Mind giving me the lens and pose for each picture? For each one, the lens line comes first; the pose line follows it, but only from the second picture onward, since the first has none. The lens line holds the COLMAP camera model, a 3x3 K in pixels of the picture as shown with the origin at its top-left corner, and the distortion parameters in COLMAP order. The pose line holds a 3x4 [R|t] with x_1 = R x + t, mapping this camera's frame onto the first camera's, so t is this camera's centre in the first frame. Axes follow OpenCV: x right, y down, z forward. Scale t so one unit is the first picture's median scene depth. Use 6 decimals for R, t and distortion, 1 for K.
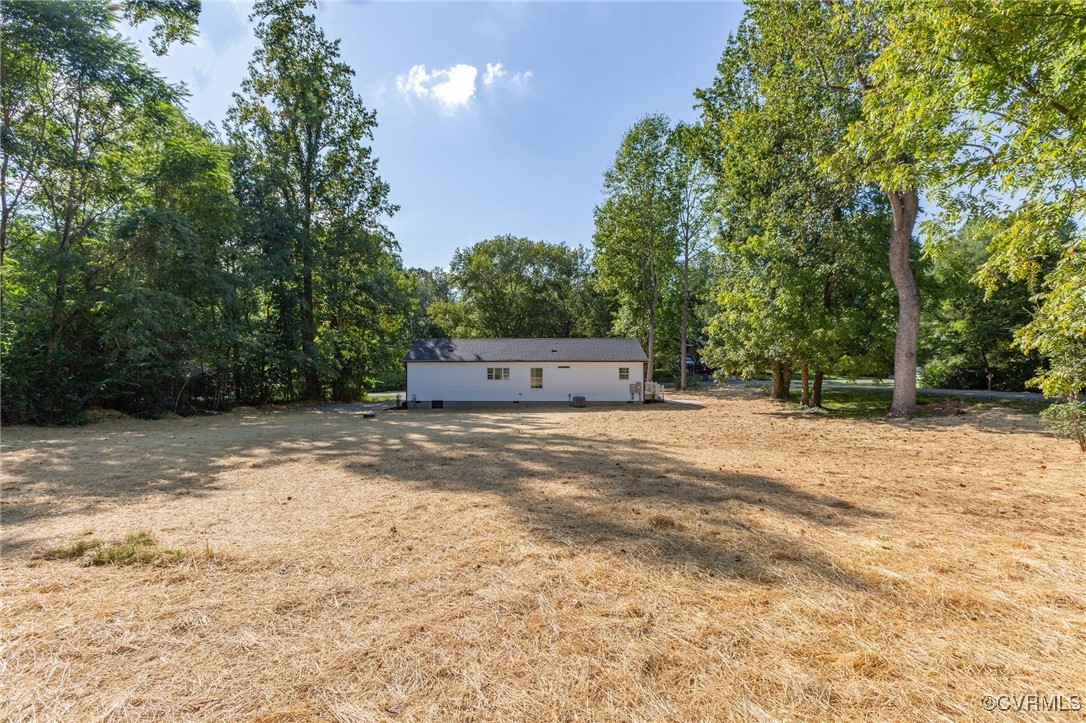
lens RADIAL K [[484.2, 0, 543.1], [0, 484.2, 362.1], [0, 0, 1]] dist [-0.004348, 0.002157]
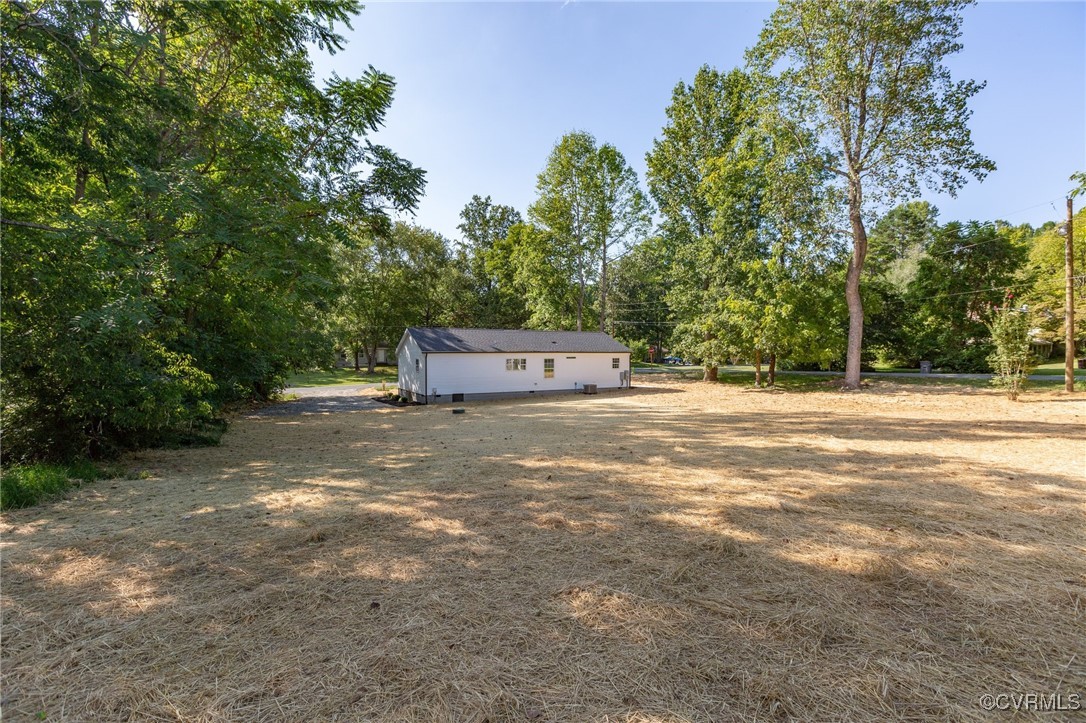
lens RADIAL K [[484.2, 0, 543.2], [0, 484.2, 358.6], [0, 0, 1]] dist [-0.004348, 0.002157]
pose [[0.861121, -0.005743, 0.508367, -0.557000], [0.000894, 0.999952, 0.009782, 0.001857], [-0.508399, -0.007969, 0.861085, 0.106331]]
